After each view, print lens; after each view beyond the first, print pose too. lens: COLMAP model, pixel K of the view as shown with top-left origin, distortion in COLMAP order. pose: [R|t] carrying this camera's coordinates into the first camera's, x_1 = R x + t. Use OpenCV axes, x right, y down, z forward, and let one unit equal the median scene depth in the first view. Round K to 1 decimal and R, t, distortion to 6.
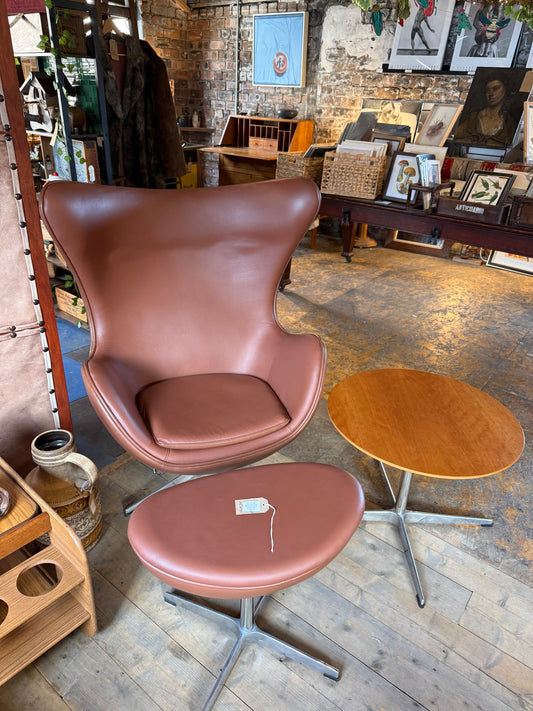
lens RADIAL K [[498.4, 0, 264.1], [0, 498.4, 356.0], [0, 0, 1]] dist [0.017580, -0.030121]
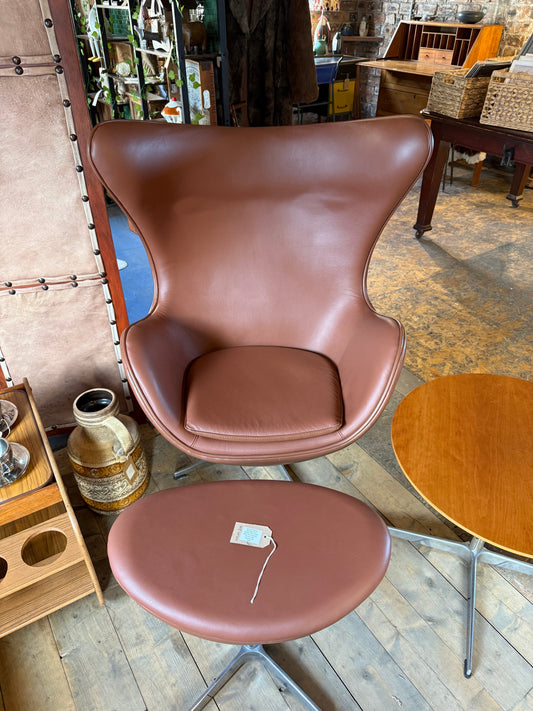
lens RADIAL K [[498.4, 0, 264.1], [0, 498.4, 354.4], [0, 0, 1]] dist [0.017580, -0.030121]
pose [[0.947663, 0.151231, -0.281182, 0.127104], [-0.109846, 0.981373, 0.157609, -0.092857], [0.299780, -0.118474, 0.946624, 0.160126]]
